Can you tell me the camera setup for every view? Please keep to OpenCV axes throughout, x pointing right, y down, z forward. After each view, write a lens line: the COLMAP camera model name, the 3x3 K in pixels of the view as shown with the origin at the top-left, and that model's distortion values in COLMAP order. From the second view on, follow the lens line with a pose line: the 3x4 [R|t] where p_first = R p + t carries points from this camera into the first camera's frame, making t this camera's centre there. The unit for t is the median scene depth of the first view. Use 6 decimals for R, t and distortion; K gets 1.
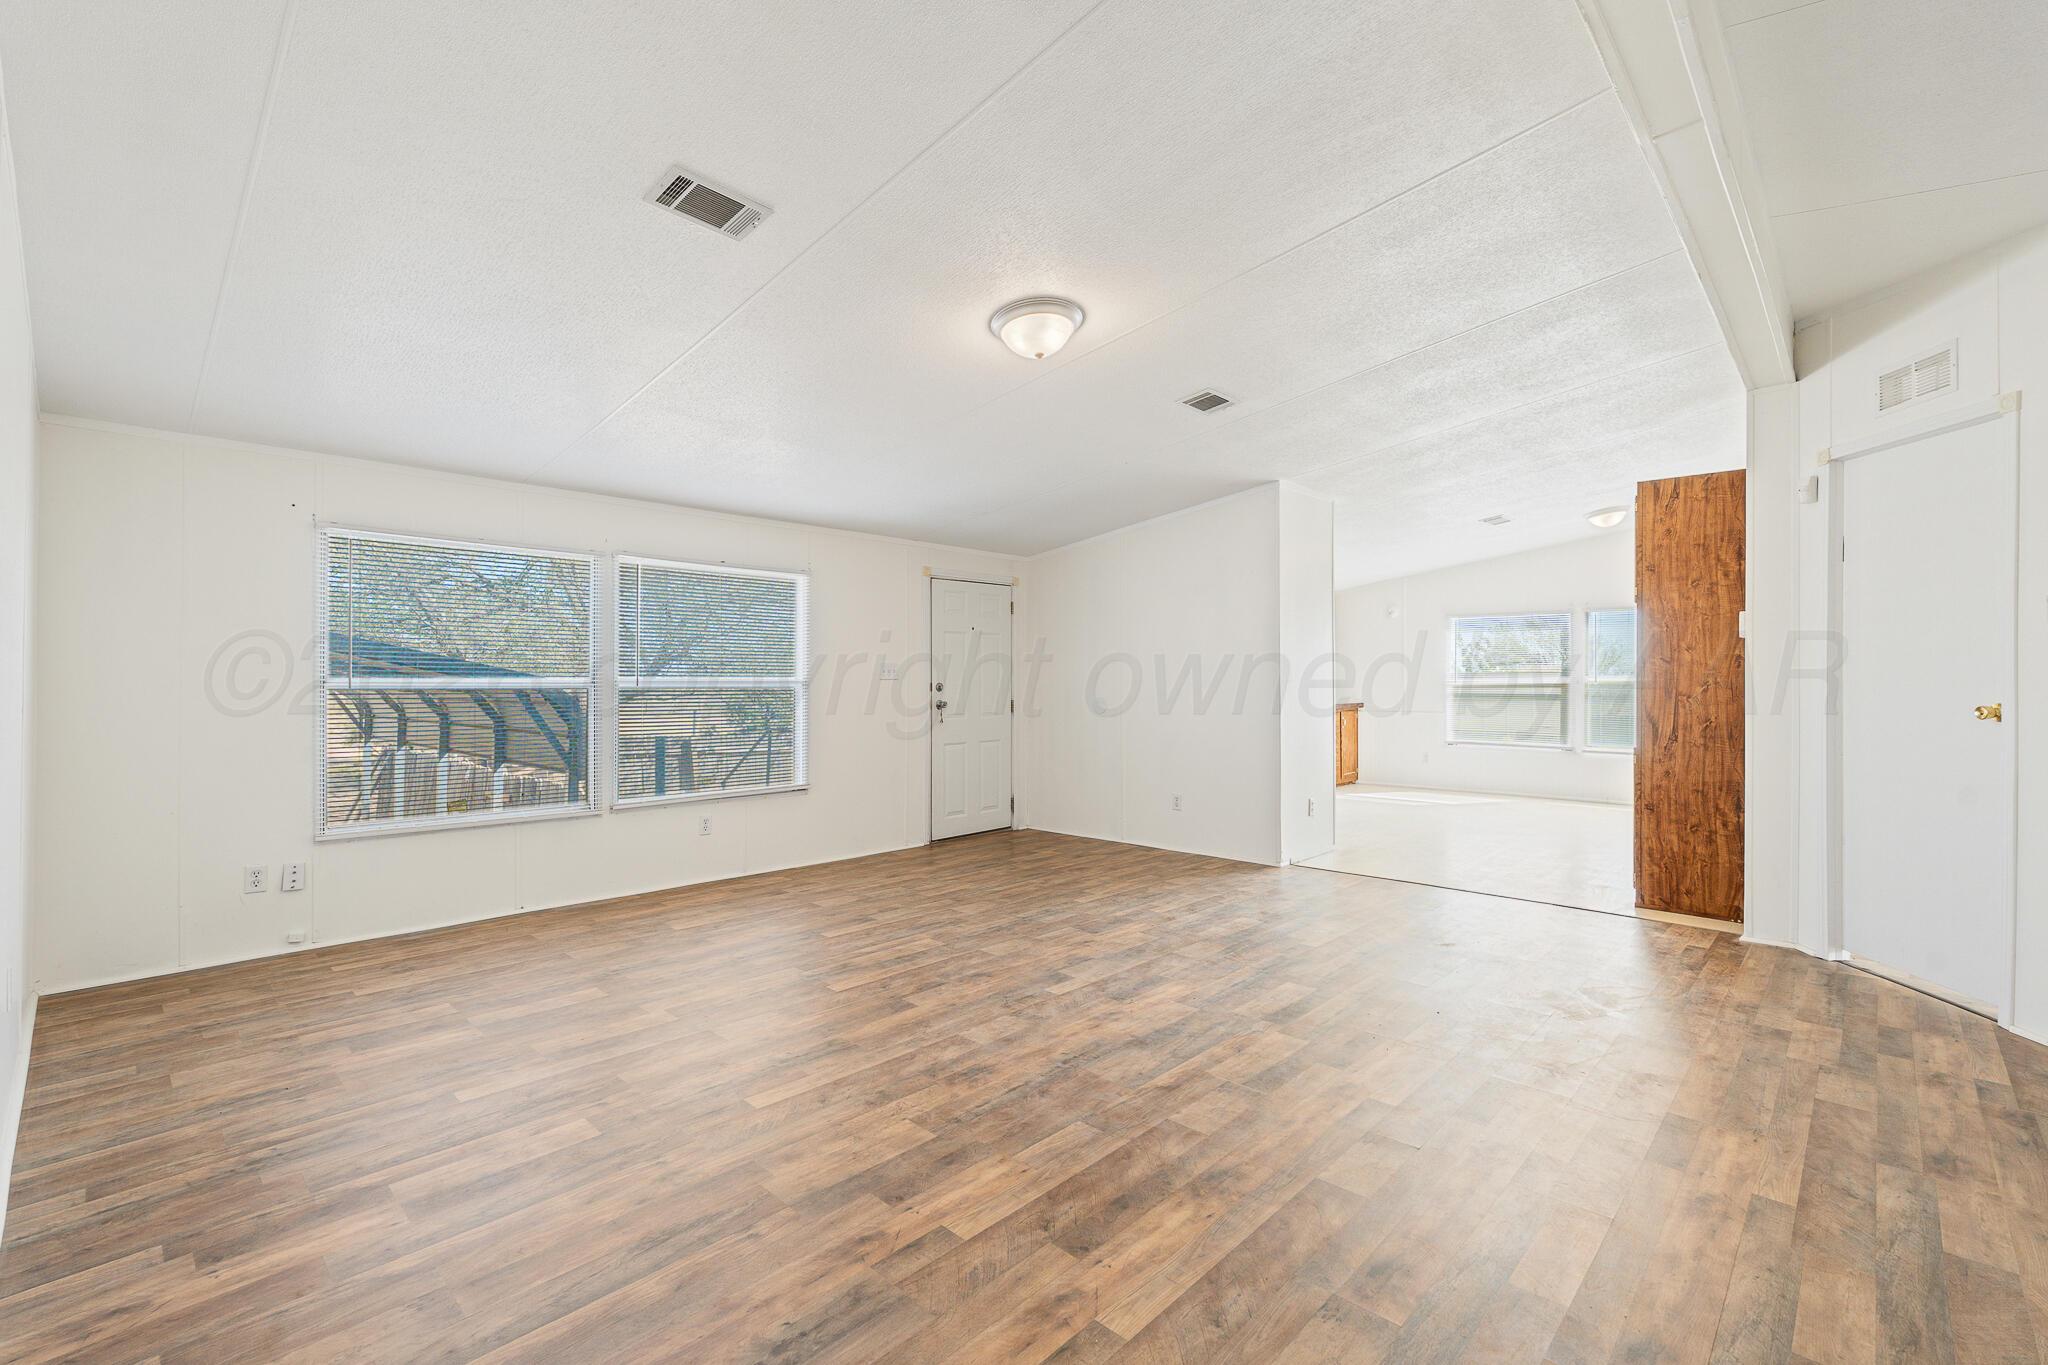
lens RADIAL K [[900.0, 0, 1027.3], [0, 900.0, 678.5], [0, 0, 1]] dist [-0.003587, 0.000980]
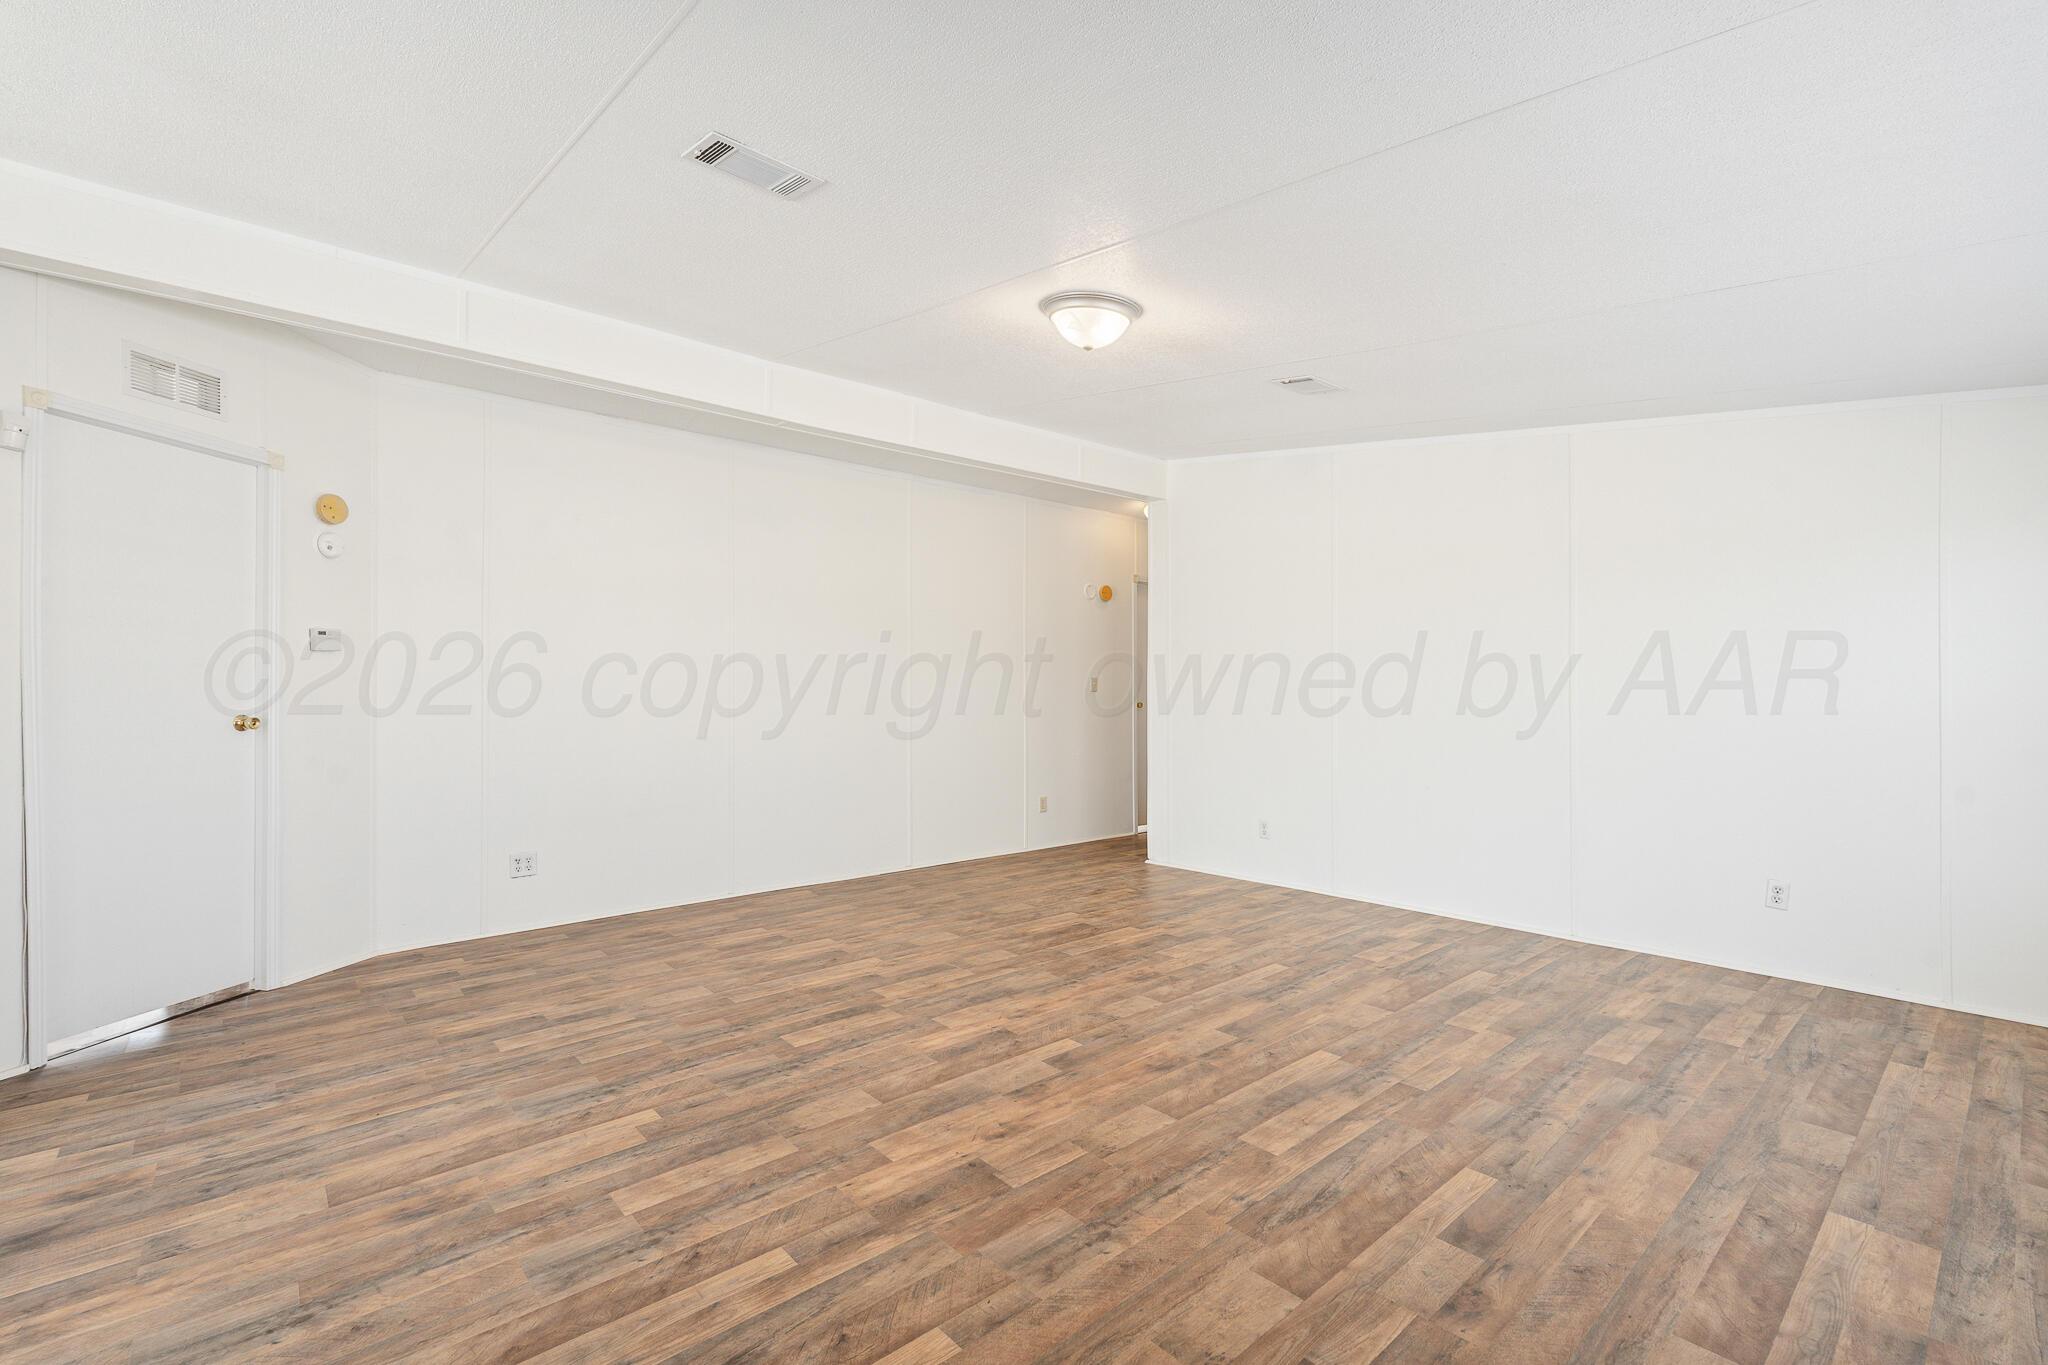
lens RADIAL K [[900.0, 0, 1025.8], [0, 900.0, 680.4], [0, 0, 1]] dist [-0.003587, 0.000980]
pose [[-0.995882, 0.002917, 0.090615, -0.006940], [0.001738, 0.999913, -0.013086, 0.000829], [-0.090645, -0.012875, -0.995800, 1.991879]]
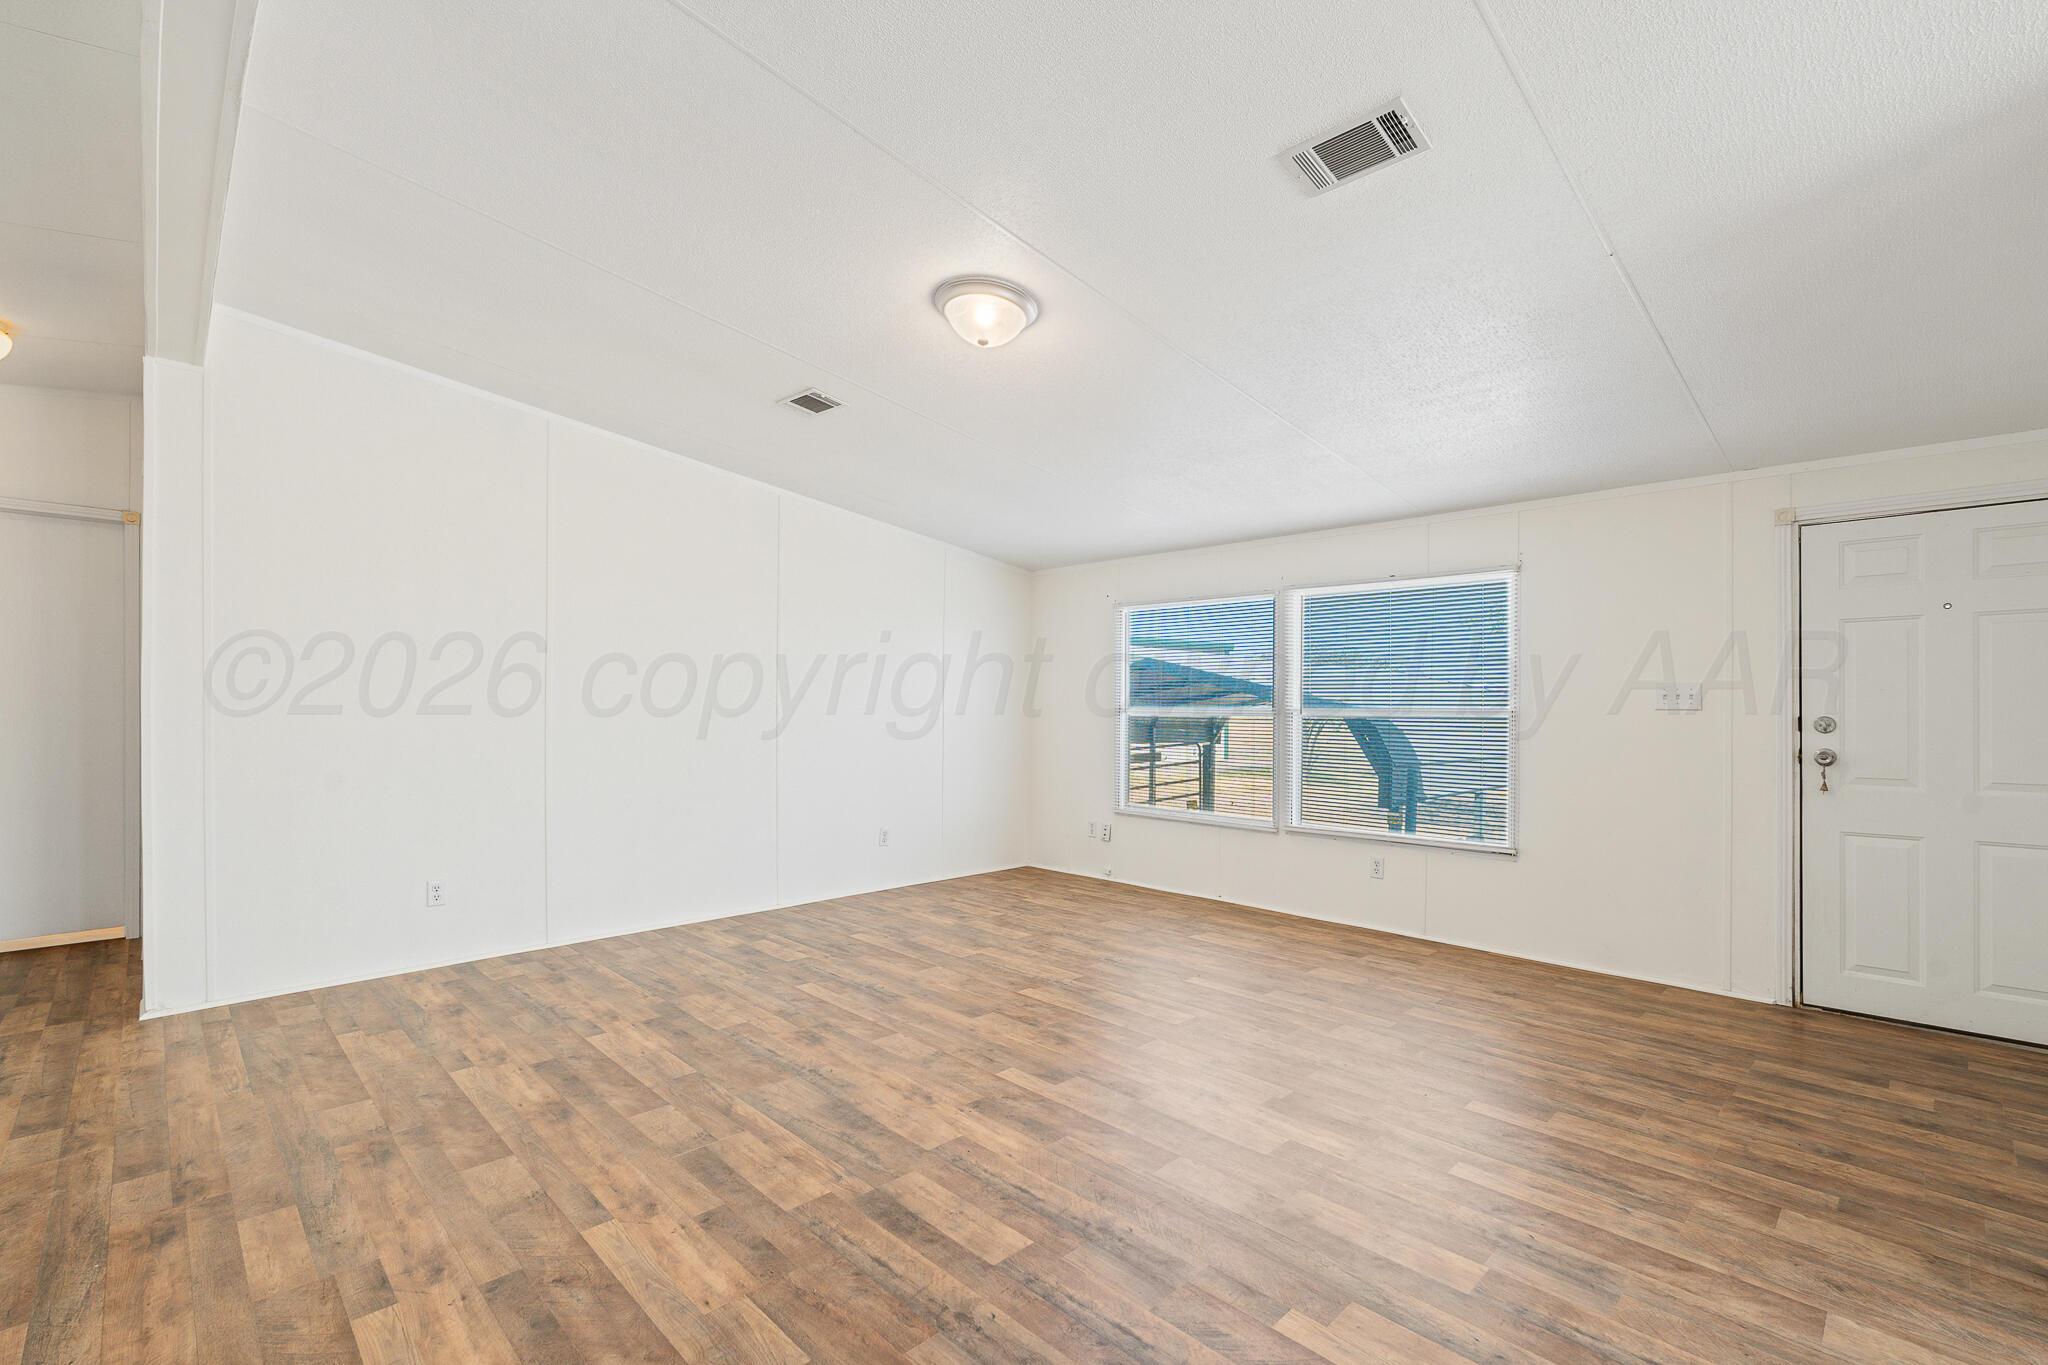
lens RADIAL K [[900.0, 0, 1027.7], [0, 900.0, 727.4], [0, 0, 1]] dist [-0.003587, 0.000980]
pose [[-0.032154, 0.023922, -0.999197, 0.922215], [-0.002526, 0.999708, 0.024015, -0.001534], [0.999480, 0.003296, -0.032084, 1.099867]]
